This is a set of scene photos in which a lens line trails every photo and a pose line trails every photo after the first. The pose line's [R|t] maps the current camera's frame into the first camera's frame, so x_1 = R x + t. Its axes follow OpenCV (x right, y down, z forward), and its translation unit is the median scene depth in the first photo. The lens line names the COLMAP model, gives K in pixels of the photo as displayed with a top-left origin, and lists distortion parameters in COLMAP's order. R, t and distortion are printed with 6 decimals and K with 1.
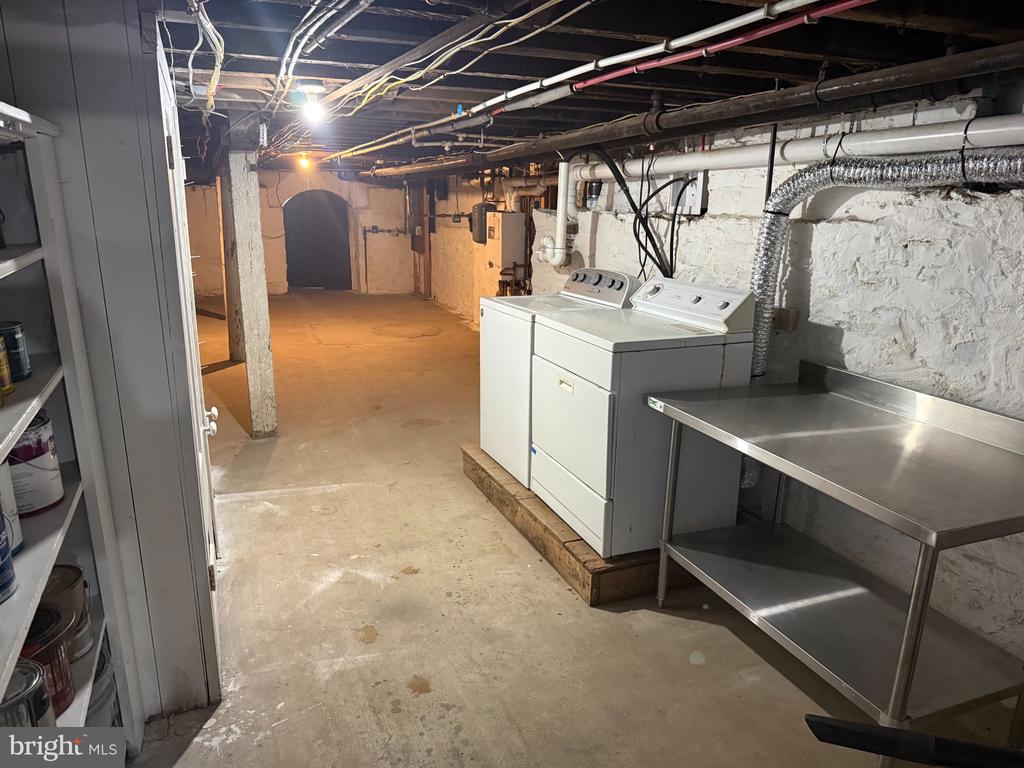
lens RADIAL K [[701.7, 0, 511.9], [0, 701.7, 381.5], [0, 0, 1]] dist [0.141001, -0.237515]
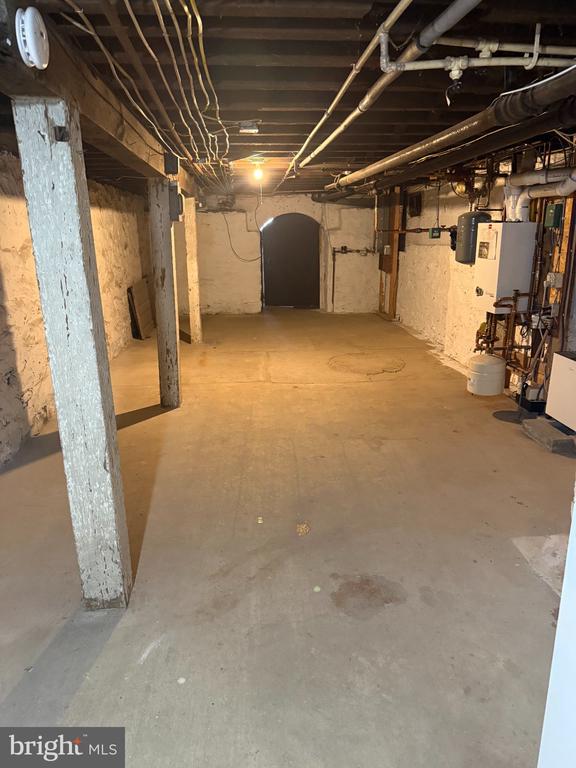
lens RADIAL K [[527.4, 0, 286.0], [0, 527.4, 385.7], [0, 0, 1]] dist [0.093872, -0.146757]
pose [[0.951427, 0.060235, -0.301923, -0.079230], [-0.047985, 0.997702, 0.047837, -0.135240], [0.304111, -0.031026, 0.952131, 0.628224]]
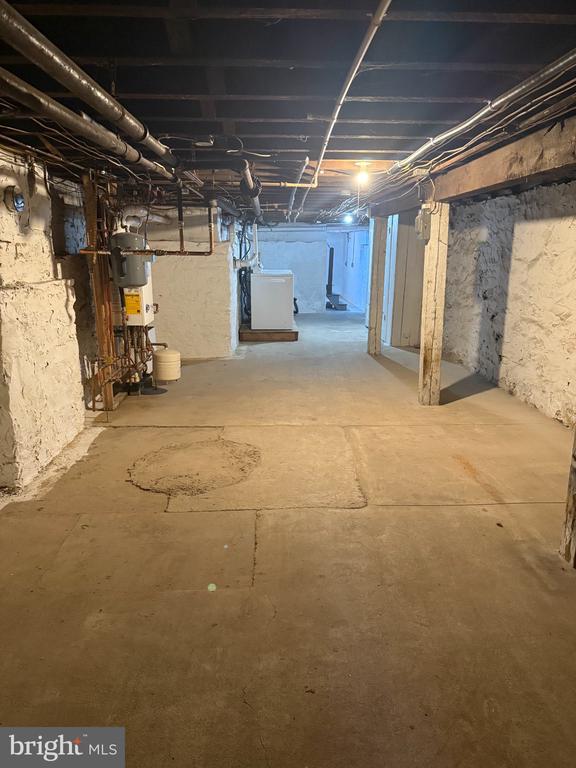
lens RADIAL K [[527.4, 0, 286.0], [0, 527.4, 385.7], [0, 0, 1]] dist [0.093872, -0.146757]
pose [[-0.930920, -0.106733, 0.349279, -0.671408], [0.075582, 0.879341, 0.470157, -0.601996], [-0.357316, 0.464077, -0.810529, 2.439847]]
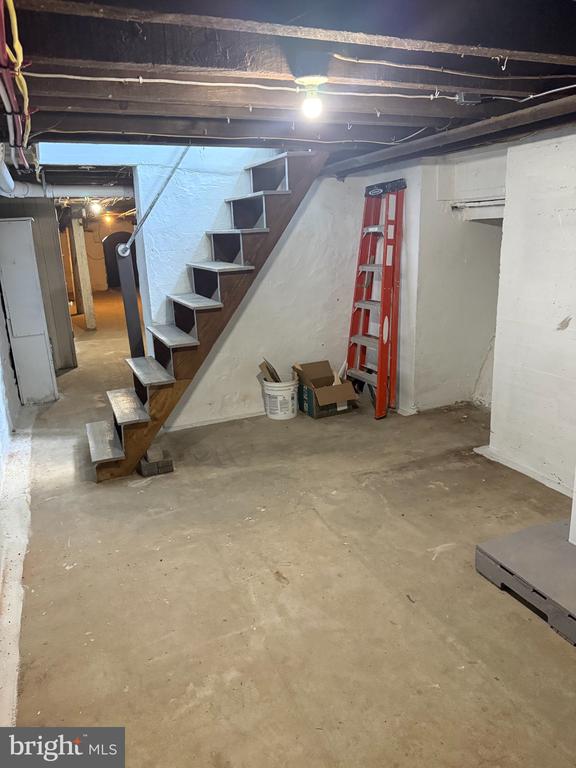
lens RADIAL K [[531.4, 0, 285.9], [0, 531.4, 382.8], [0, 0, 1]] dist [0.057696, -0.085562]
pose [[0.998995, -0.043368, -0.011296, 0.358268], [0.043624, 0.998771, 0.023520, 0.249080], [0.010263, -0.023989, 0.999660, -0.902565]]
